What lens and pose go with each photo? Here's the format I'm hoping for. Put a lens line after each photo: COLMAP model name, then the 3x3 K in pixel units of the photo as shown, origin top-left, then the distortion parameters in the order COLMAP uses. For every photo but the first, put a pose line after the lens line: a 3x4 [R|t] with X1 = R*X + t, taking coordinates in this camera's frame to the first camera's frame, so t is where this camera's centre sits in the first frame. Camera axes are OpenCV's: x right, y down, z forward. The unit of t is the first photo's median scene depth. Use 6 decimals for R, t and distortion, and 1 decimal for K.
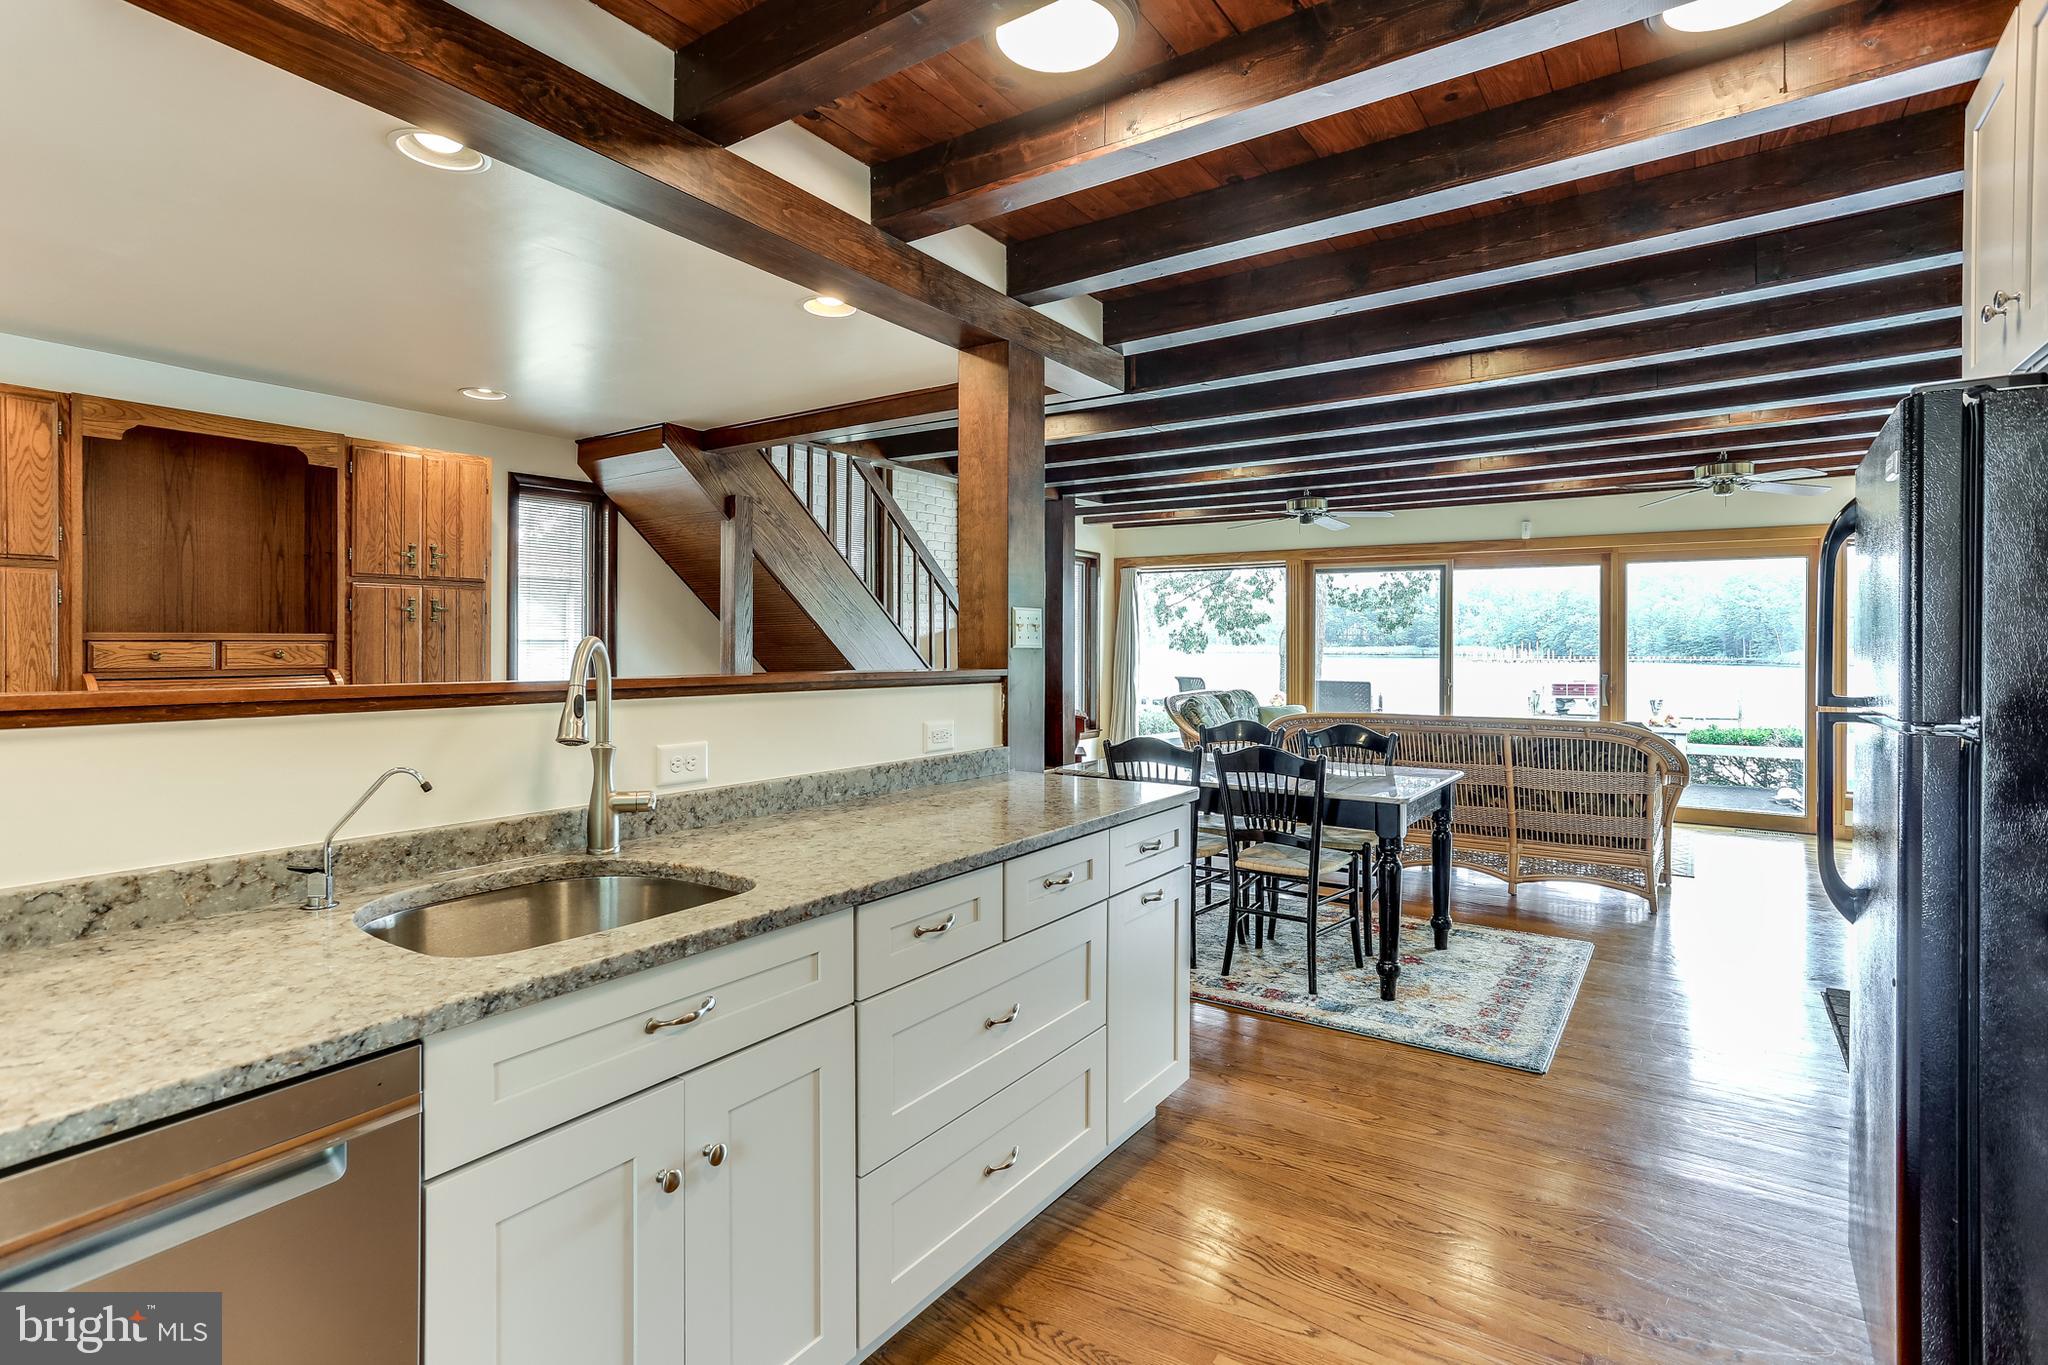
lens RADIAL K [[1005.5, 0, 1026.4], [0, 1005.5, 644.8], [0, 0, 1]] dist [-0.043791, 0.026472]
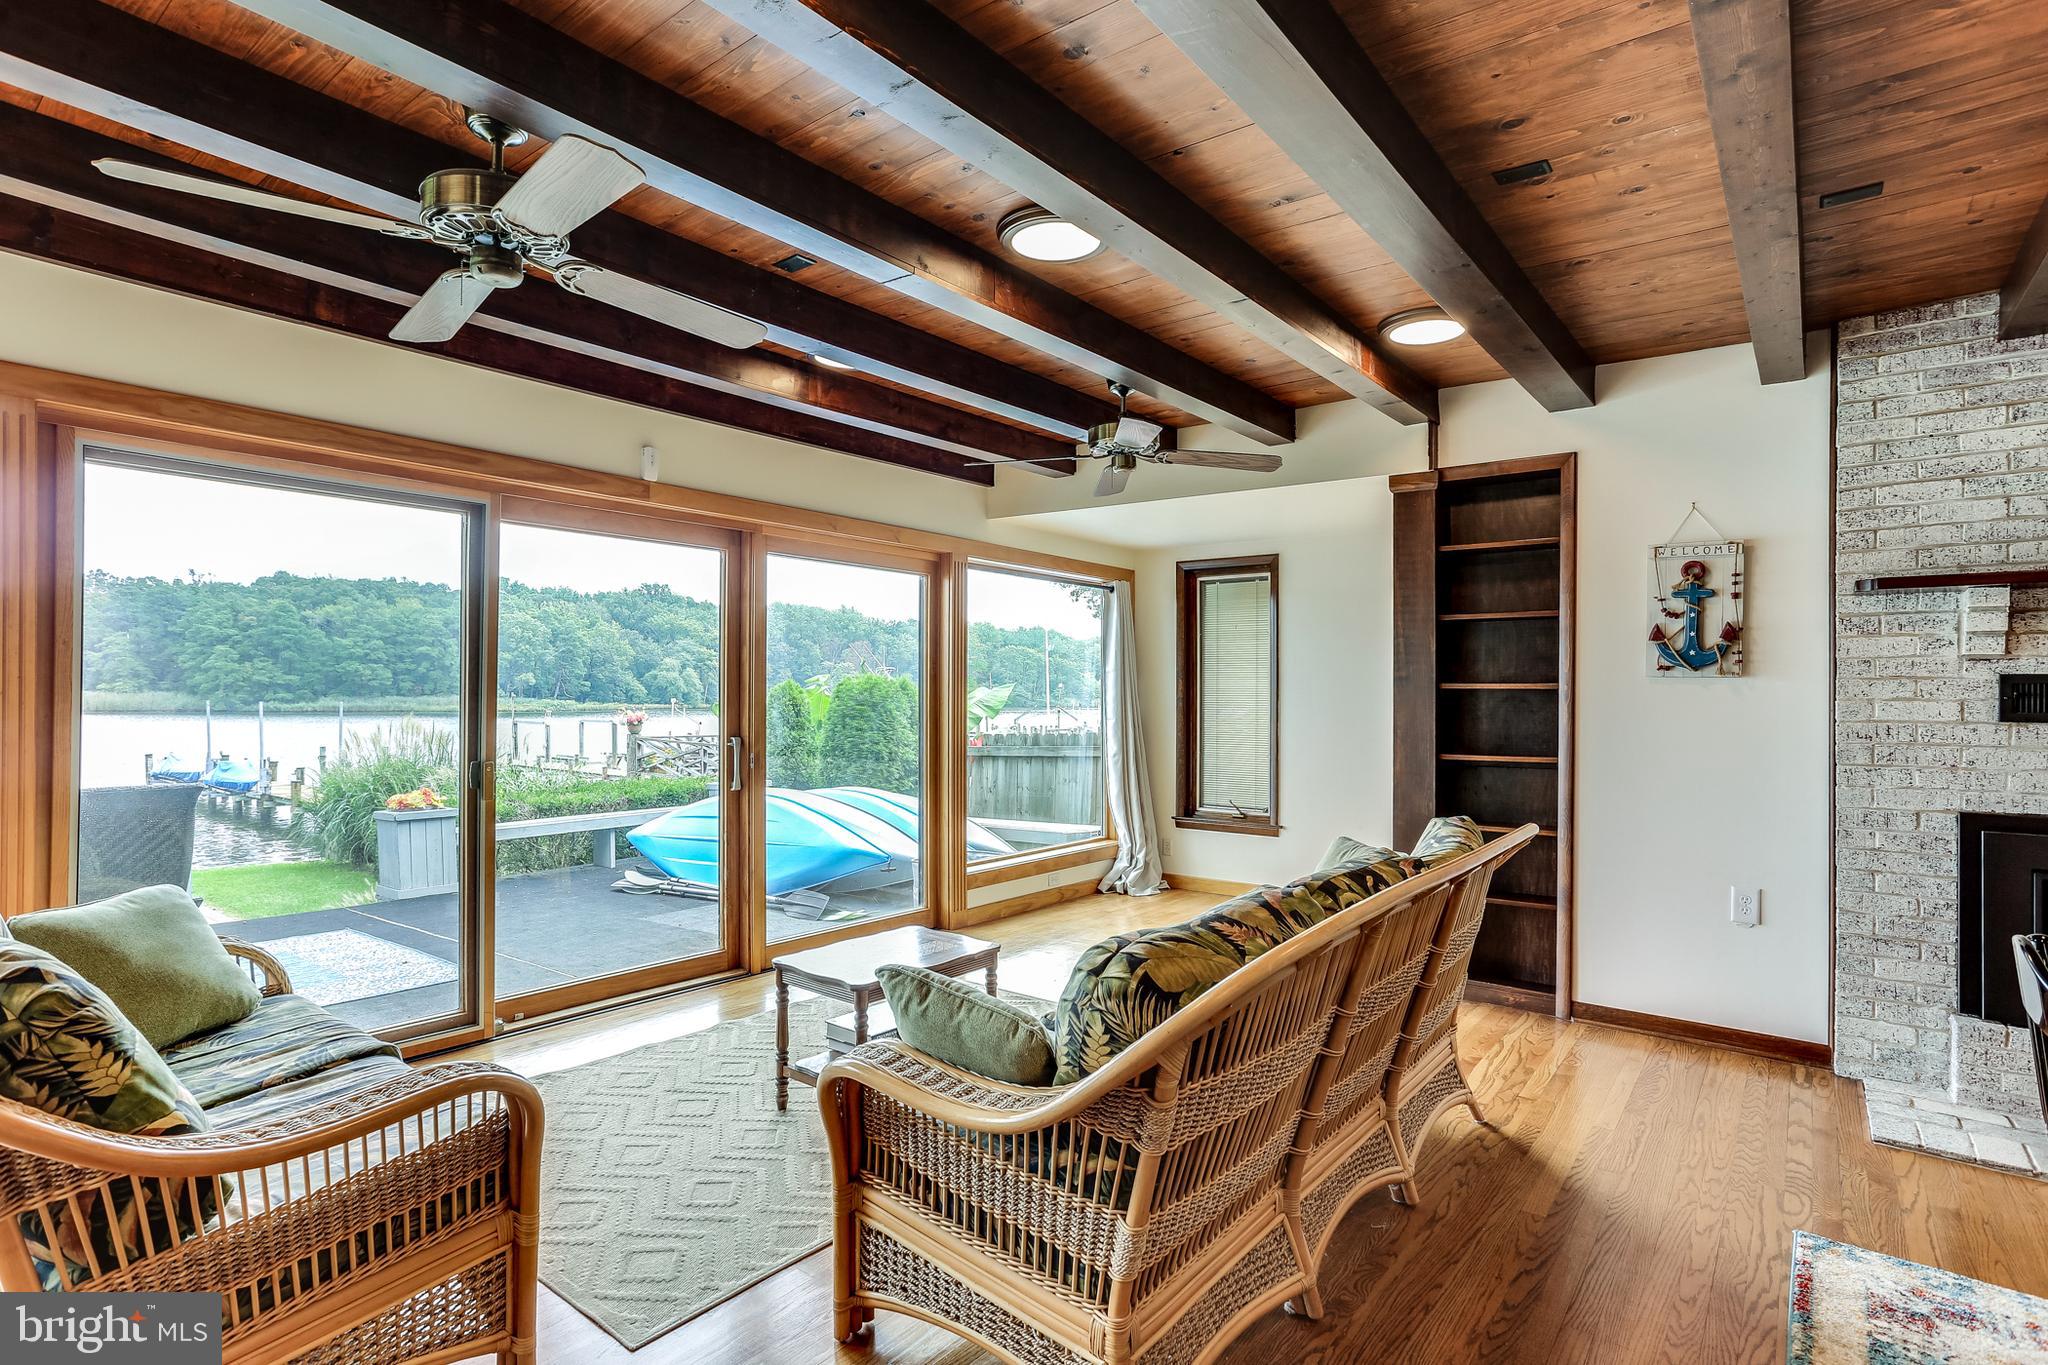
lens RADIAL K [[1017.9, 0, 1027.7], [0, 1017.9, 683.7], [0, 0, 1]] dist [-0.037779, 0.029426]
pose [[0.068359, 0.009159, 0.997619, -0.021741], [-0.005582, 0.999946, -0.008798, 0.005350], [-0.997645, -0.004967, 0.068406, 1.500908]]
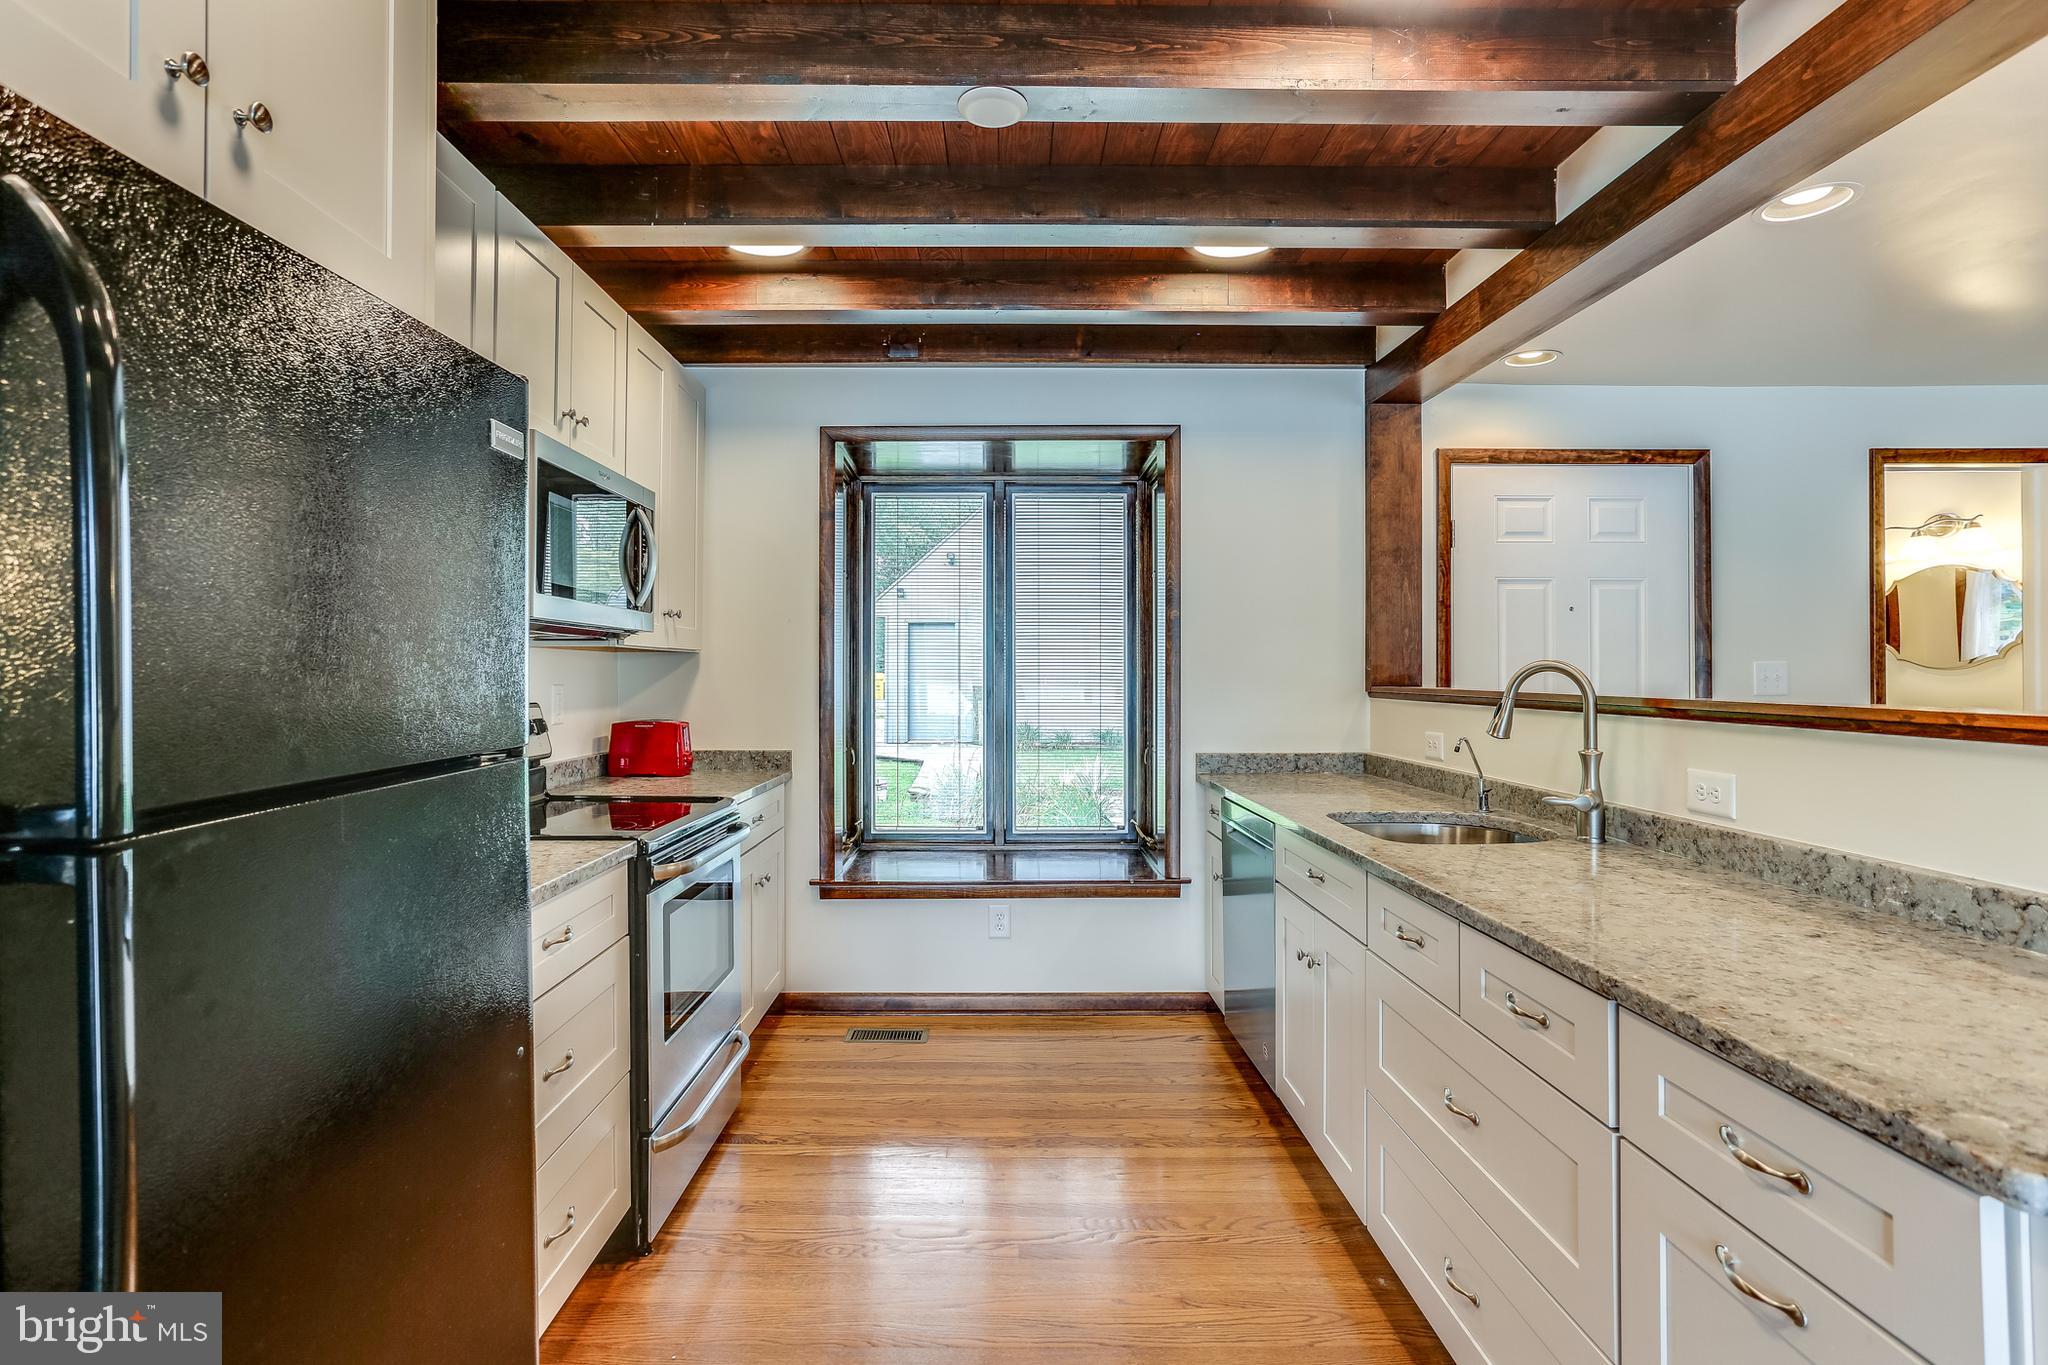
lens RADIAL K [[1025.2, 0, 1013.6], [0, 1025.2, 680.8], [0, 0, 1]] dist [-0.029847, 0.031110]
pose [[-0.819636, 0.003931, -0.572871, 0.397395], [-0.000686, 0.999969, 0.007844, 0.003246], [0.572884, 0.006822, -0.819608, 0.758311]]
